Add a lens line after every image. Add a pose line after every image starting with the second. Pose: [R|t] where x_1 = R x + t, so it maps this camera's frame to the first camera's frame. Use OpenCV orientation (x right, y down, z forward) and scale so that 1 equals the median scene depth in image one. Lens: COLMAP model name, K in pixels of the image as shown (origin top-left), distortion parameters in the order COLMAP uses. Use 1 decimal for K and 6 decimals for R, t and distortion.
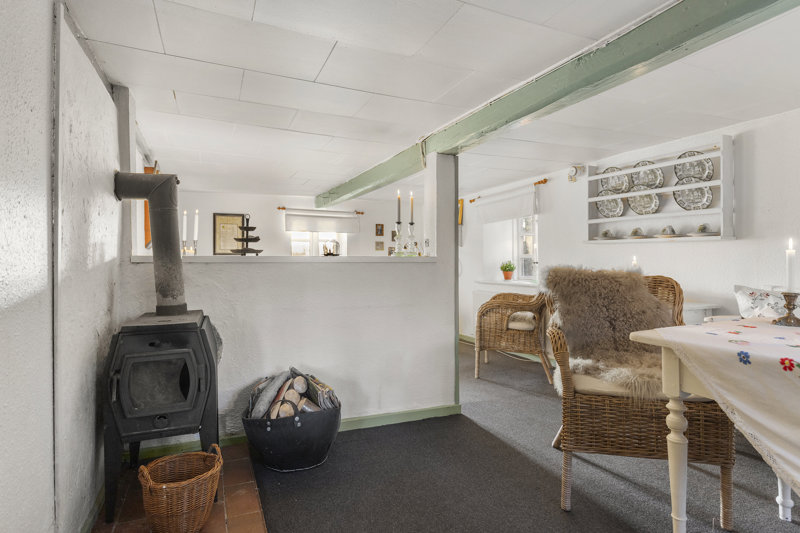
lens RADIAL K [[439.0, 0, 397.4], [0, 439.0, 260.3], [0, 0, 1]] dist [-0.001865, -0.001739]
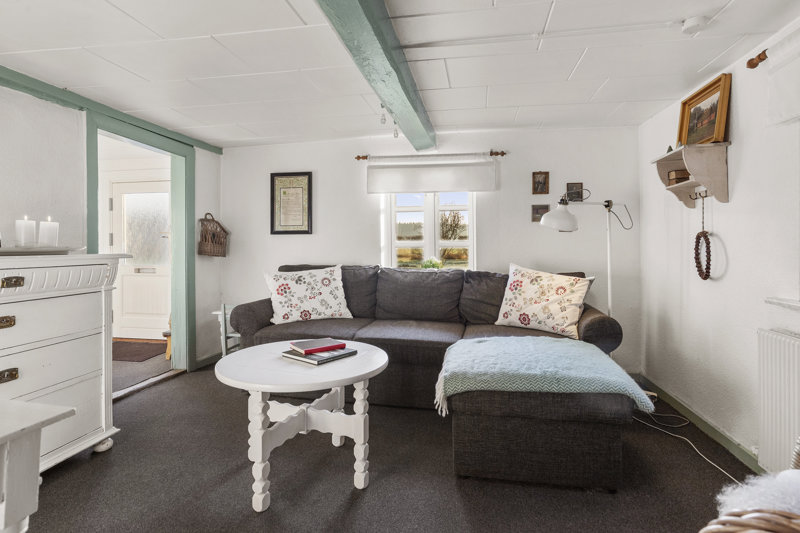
lens RADIAL K [[424.4, 0, 392.8], [0, 424.4, 244.8], [0, 0, 1]] dist [0.002390, 0.000844]
pose [[0.824364, -0.003814, -0.566047, 0.114644], [0.004686, 0.999989, 0.000086, 0.005865], [0.566040, -0.002723, 0.824373, 0.525156]]
